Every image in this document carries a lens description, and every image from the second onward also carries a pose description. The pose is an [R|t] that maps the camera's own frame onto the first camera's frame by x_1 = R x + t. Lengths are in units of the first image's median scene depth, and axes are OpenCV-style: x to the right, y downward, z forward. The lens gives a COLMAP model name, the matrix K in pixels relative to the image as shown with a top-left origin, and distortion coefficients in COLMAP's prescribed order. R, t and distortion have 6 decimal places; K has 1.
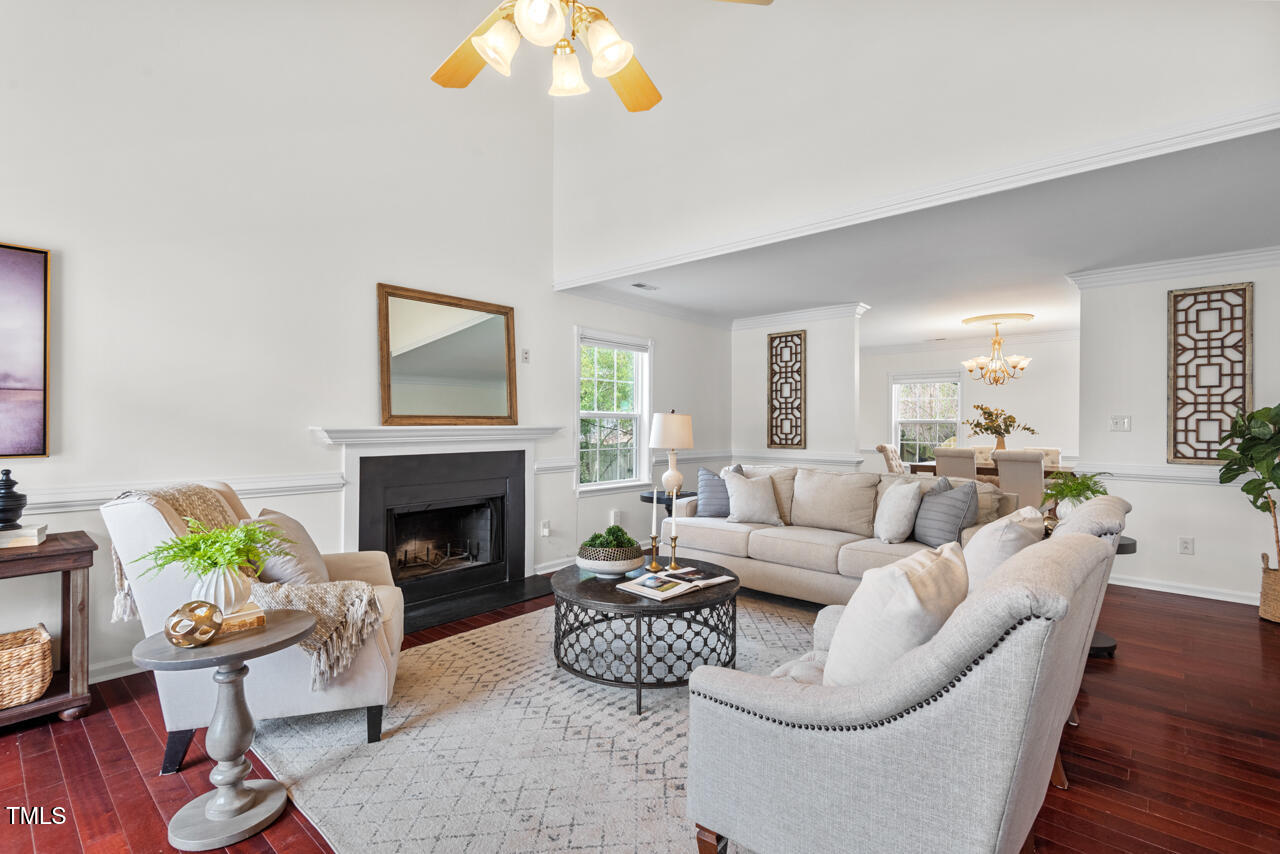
lens RADIAL K [[588.3, 0, 636.8], [0, 588.3, 418.5], [0, 0, 1]] dist [0.011307, 0.000217]
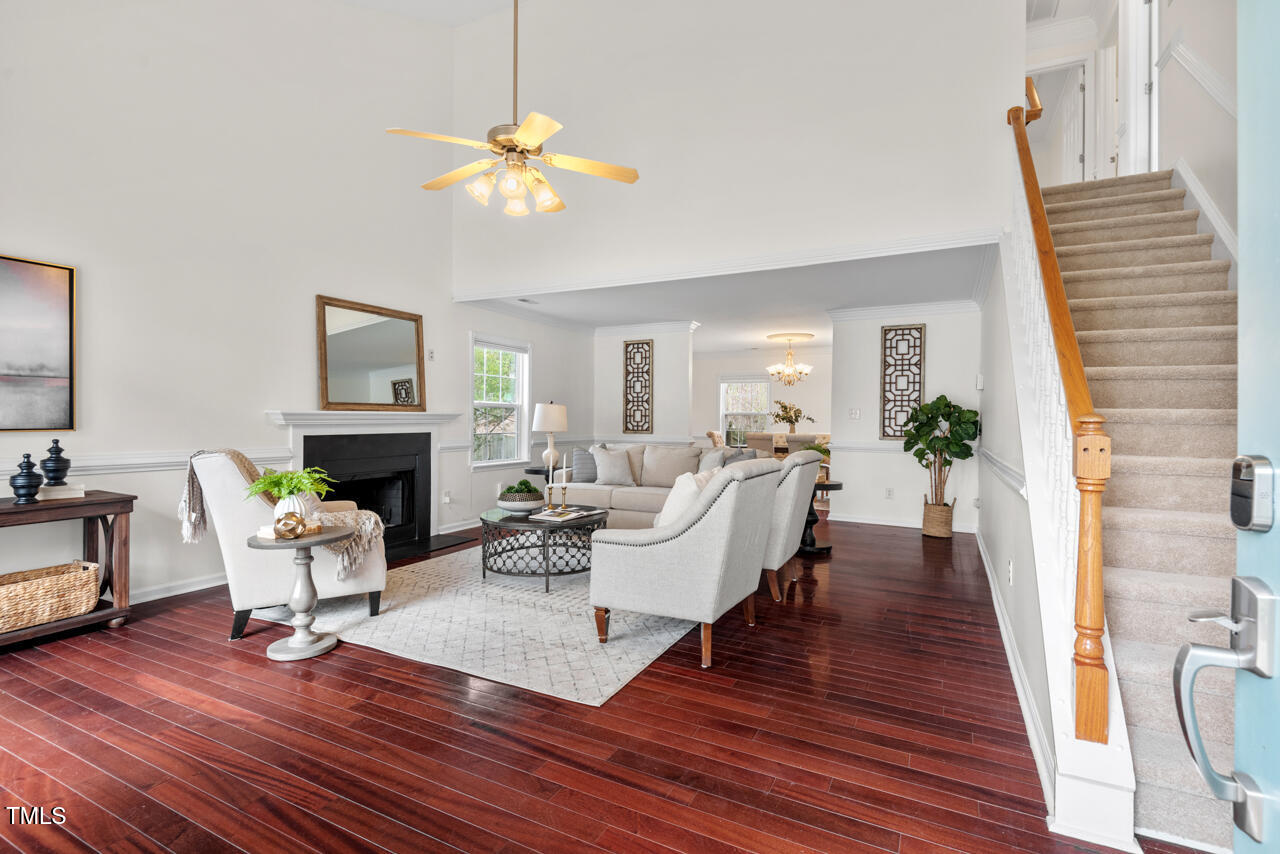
lens RADIAL K [[588.3, 0, 639.7], [0, 588.3, 419.1], [0, 0, 1]] dist [0.011307, 0.000217]
pose [[0.967766, 0.003711, 0.251826, -0.090611], [-0.006538, 0.999925, 0.010387, 0.011615], [-0.251768, -0.011699, 0.967717, -0.337401]]
